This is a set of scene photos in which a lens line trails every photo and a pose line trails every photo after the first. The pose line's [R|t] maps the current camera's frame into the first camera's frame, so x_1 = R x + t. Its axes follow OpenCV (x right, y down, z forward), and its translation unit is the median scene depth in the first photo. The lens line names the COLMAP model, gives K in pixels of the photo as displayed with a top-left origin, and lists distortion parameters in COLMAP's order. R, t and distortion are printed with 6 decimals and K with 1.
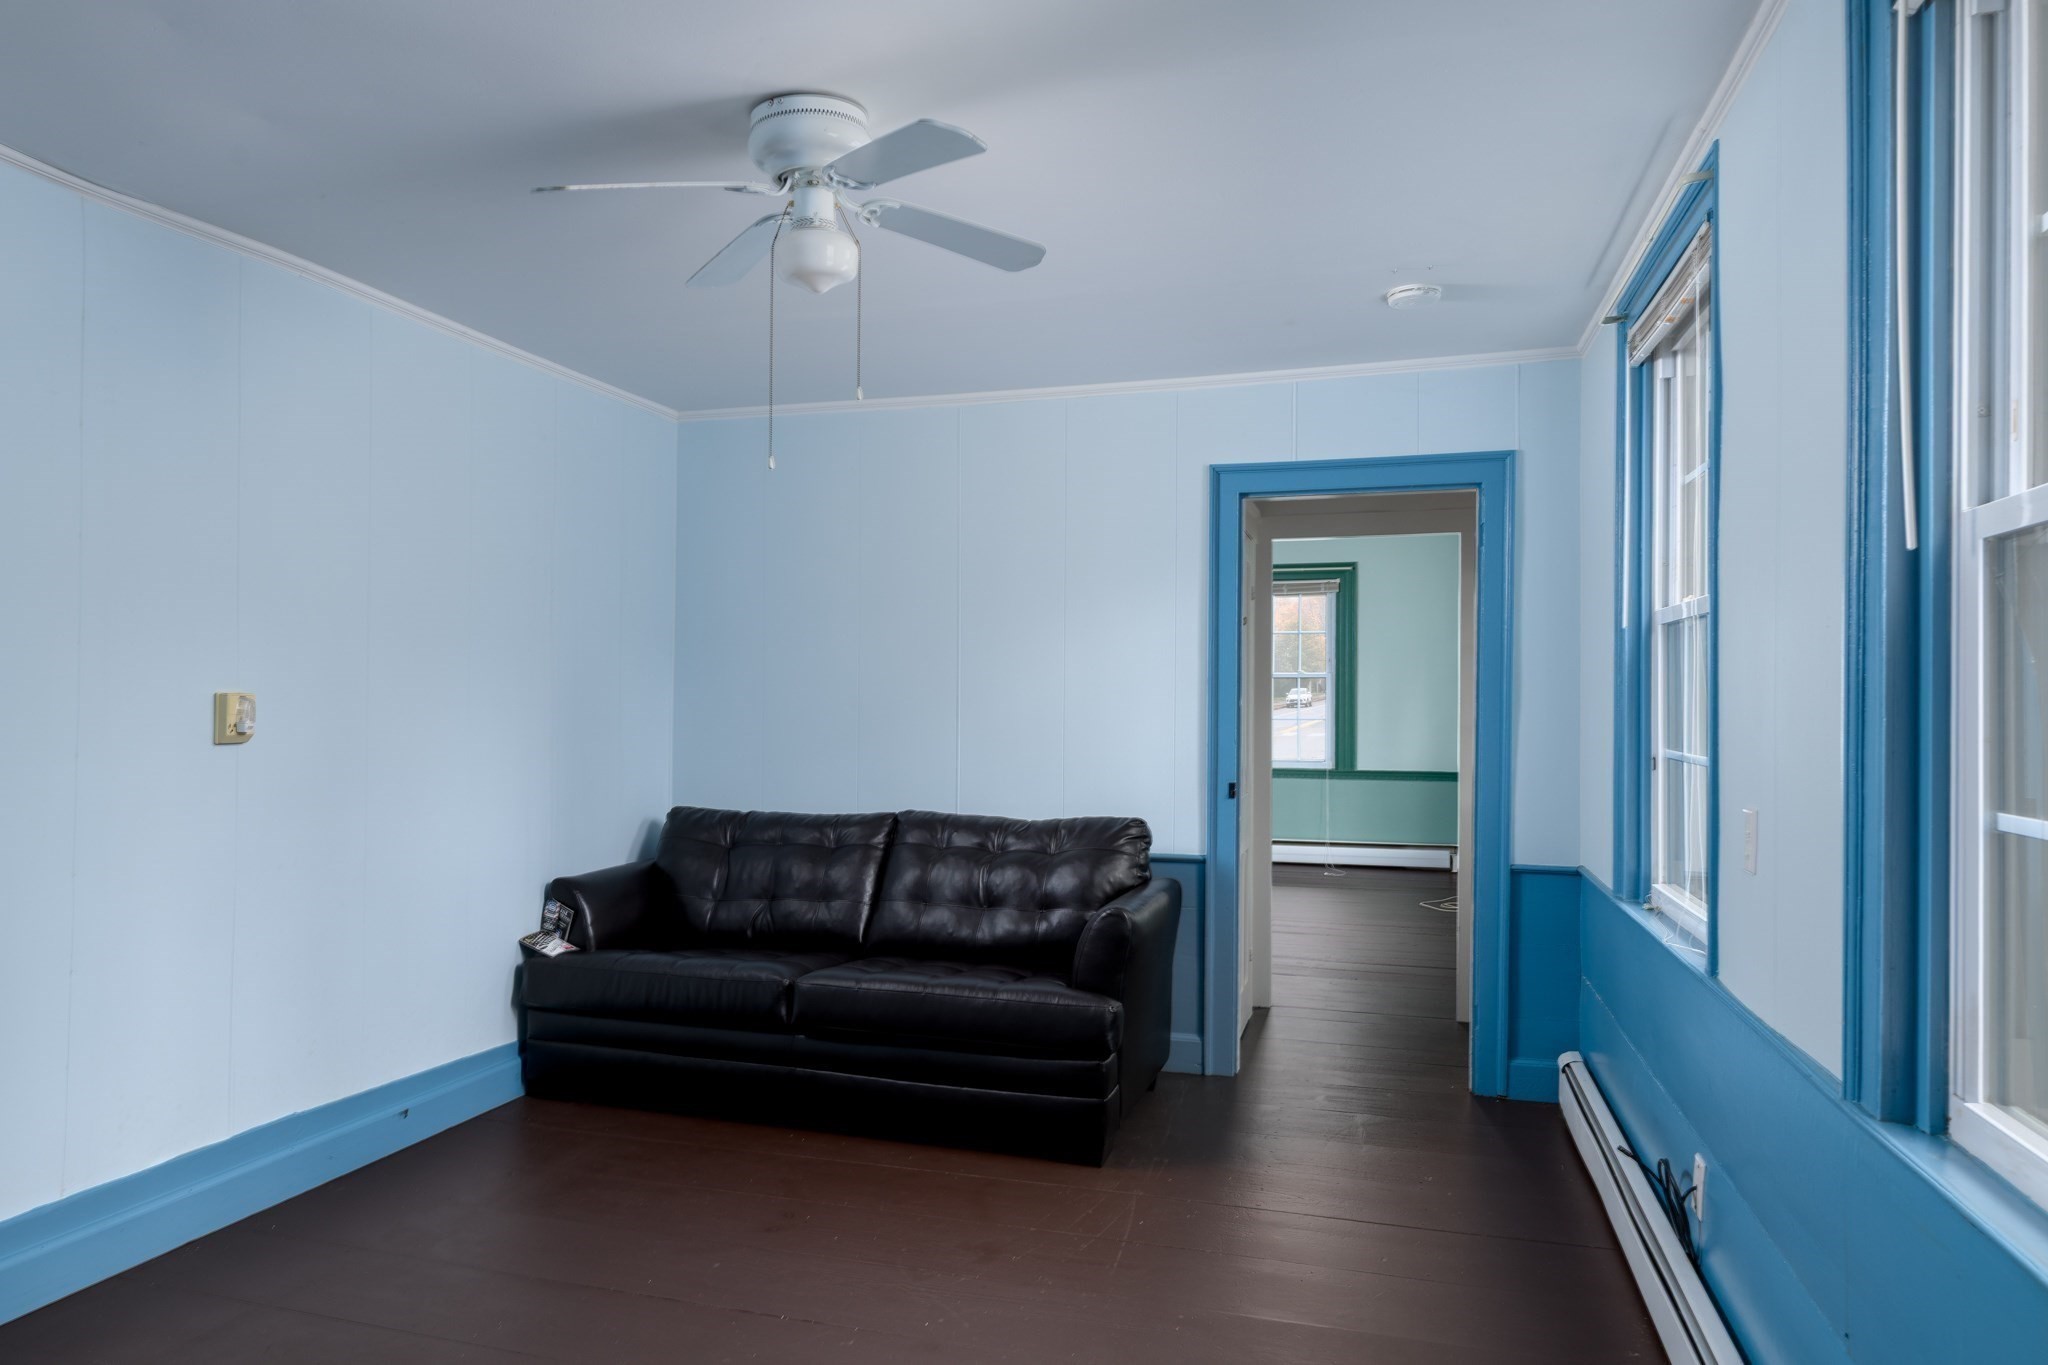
lens RADIAL K [[1287.3, 0, 1026.0], [0, 1287.3, 688.0], [0, 0, 1]] dist [0.033102, 0.002303]
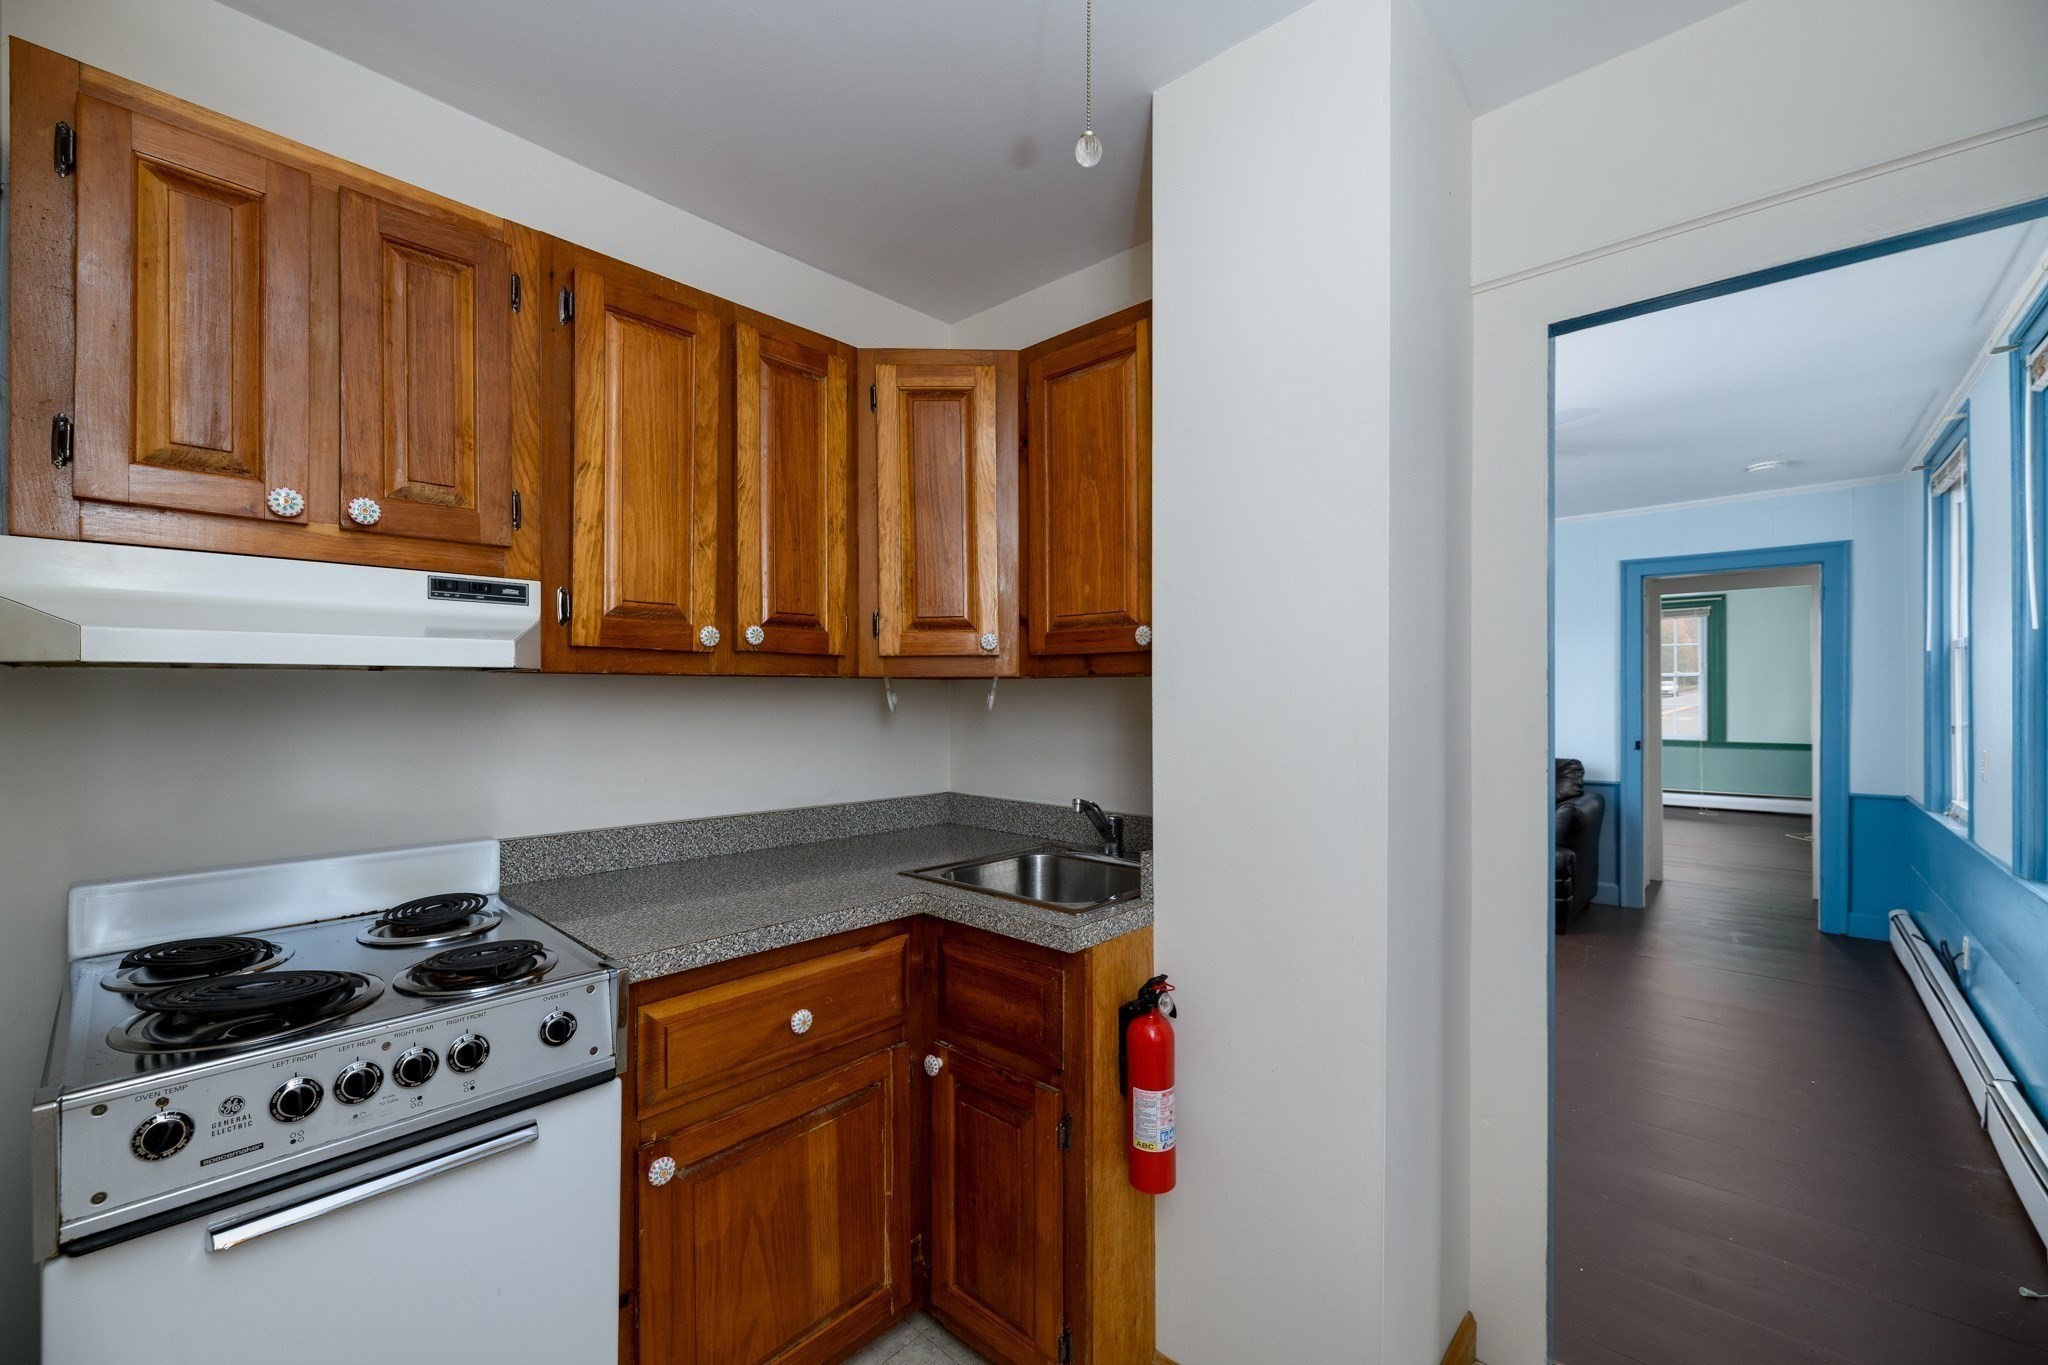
lens RADIAL K [[833.2, 0, 1010.6], [0, 833.2, 683.6], [0, 0, 1]] dist [-0.000857, -0.000547]
pose [[0.897107, -0.008090, -0.441739, -0.111709], [0.007193, 0.999967, -0.003706, -0.005838], [0.441754, 0.000147, 0.897136, -0.410256]]
